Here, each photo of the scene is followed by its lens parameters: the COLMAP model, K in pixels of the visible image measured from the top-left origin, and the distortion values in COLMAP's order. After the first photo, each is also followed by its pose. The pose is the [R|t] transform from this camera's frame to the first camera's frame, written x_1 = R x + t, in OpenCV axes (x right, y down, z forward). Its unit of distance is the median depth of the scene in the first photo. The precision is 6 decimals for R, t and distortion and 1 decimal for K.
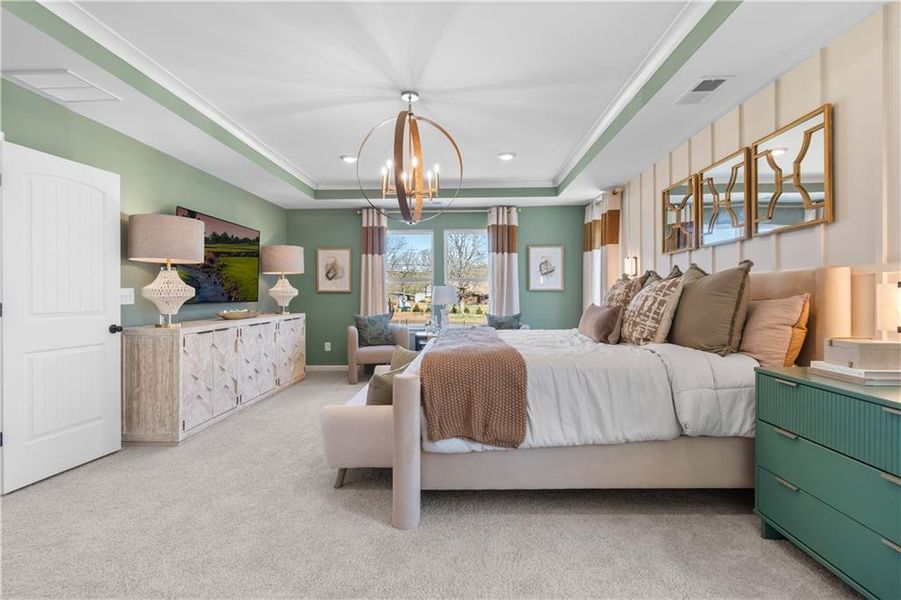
lens RADIAL K [[453.2, 0, 452.5], [0, 453.2, 299.2], [0, 0, 1]] dist [0.002897, -0.002625]
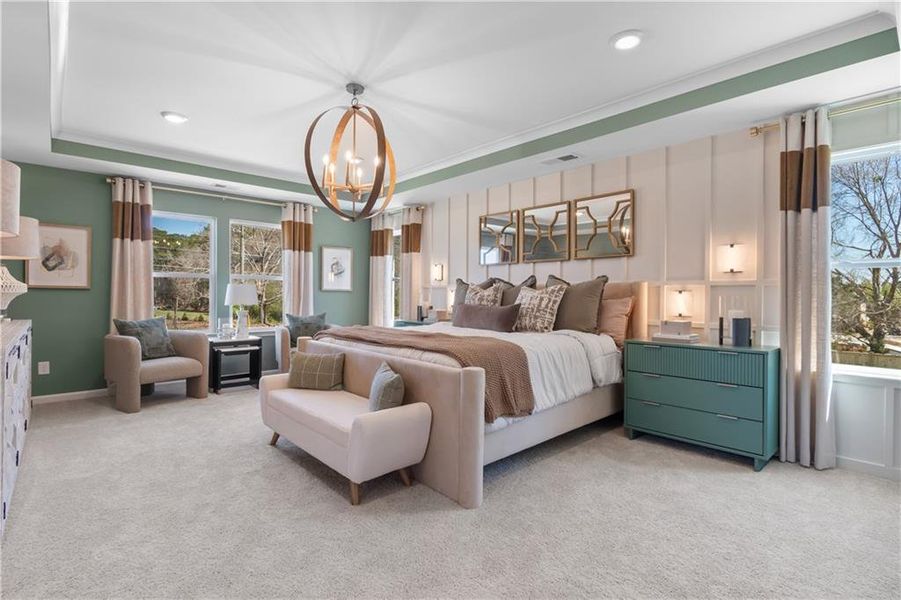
lens RADIAL K [[441.8, 0, 453.5], [0, 441.8, 297.1], [0, 0, 1]] dist [0.004174, -0.000860]
pose [[0.712512, 0.005221, 0.701641, -0.554063], [-0.002314, 0.999984, -0.005091, 0.000583], [-0.701656, 0.002004, 0.712513, 0.164780]]
